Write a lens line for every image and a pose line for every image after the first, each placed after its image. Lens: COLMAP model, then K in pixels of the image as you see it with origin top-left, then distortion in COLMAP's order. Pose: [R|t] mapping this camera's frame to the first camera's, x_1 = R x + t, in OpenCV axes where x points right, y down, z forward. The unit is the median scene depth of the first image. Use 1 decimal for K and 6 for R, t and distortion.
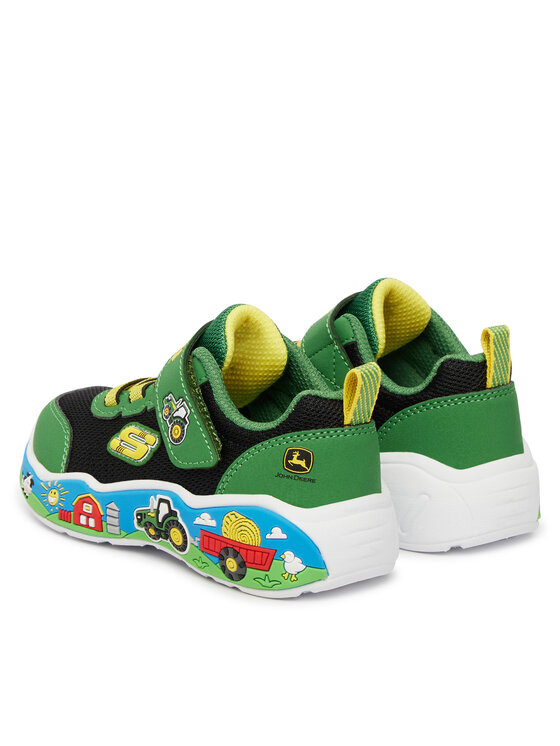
lens RADIAL K [[1839.9, 0, 280.0], [0, 1839.9, 373.0], [0, 0, 1]] dist [-0.034125, 0.033865]
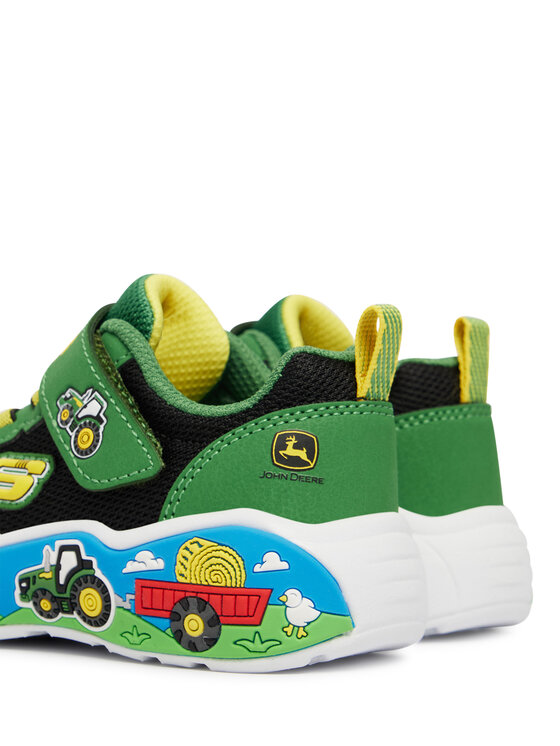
lens RADIAL K [[1839.9, 0, 280.0], [0, 1839.9, 373.0], [0, 0, 1]] dist [-0.034125, 0.033865]
pose [[0.985886, -0.027479, 0.165148, -0.097356], [0.055423, 0.984387, -0.167066, 0.124105], [-0.157979, 0.173861, 0.972016, 0.363742]]
